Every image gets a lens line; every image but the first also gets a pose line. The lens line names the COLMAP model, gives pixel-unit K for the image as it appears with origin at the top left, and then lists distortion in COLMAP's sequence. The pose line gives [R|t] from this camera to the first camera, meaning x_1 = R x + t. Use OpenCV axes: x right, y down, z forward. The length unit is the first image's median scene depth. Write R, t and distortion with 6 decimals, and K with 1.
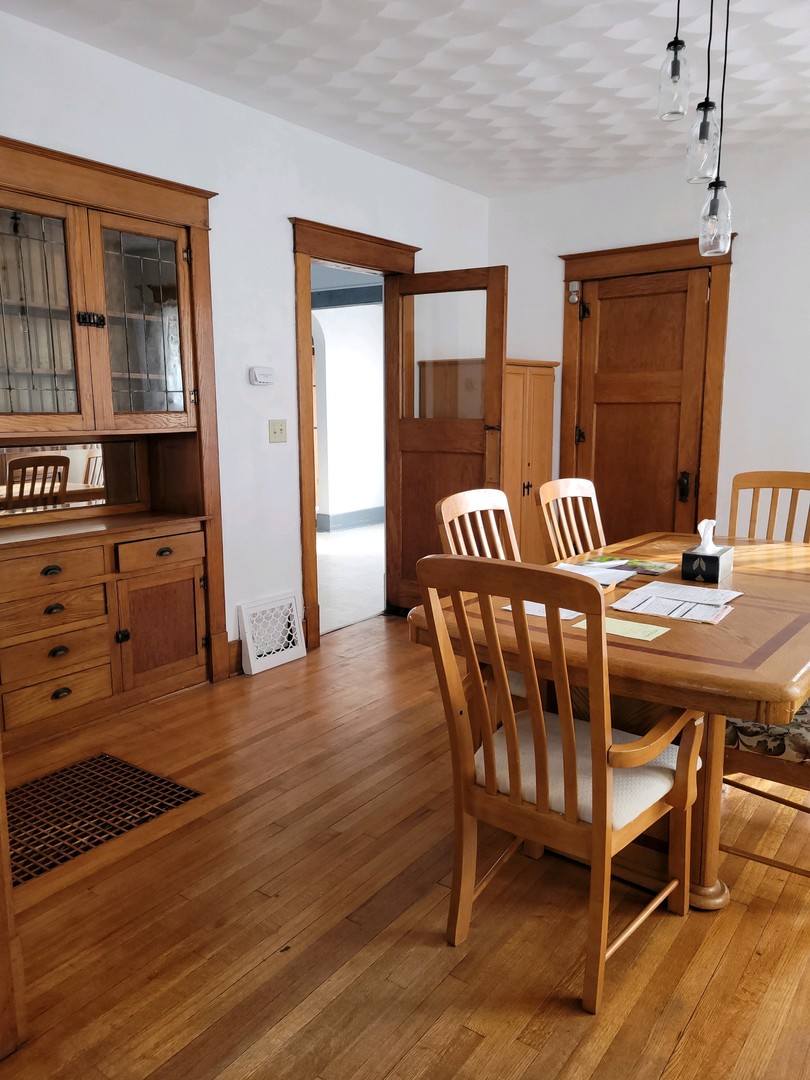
lens RADIAL K [[802.8, 0, 400.3], [0, 802.8, 543.8], [0, 0, 1]] dist [0.022247, -0.022058]
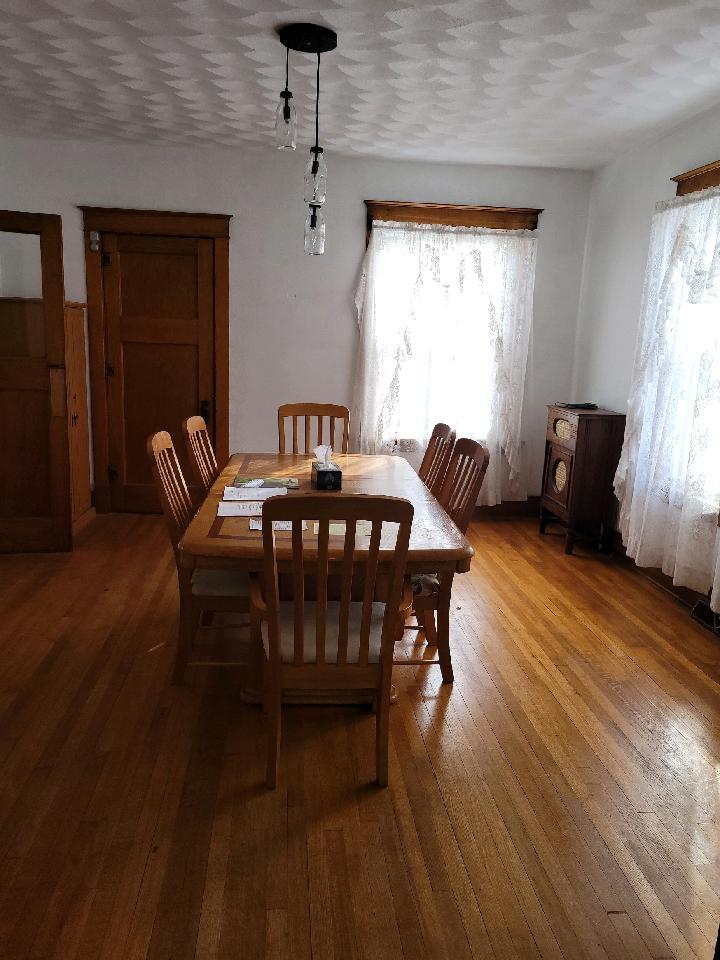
lens RADIAL K [[713.6, 0, 354.9], [0, 713.6, 478.5], [0, 0, 1]] dist [0.022247, -0.022058]
pose [[0.734291, -0.101148, 0.671257, -0.319796], [0.072691, 0.994867, 0.070394, -0.042234], [-0.674931, -0.002895, 0.737875, 0.030661]]
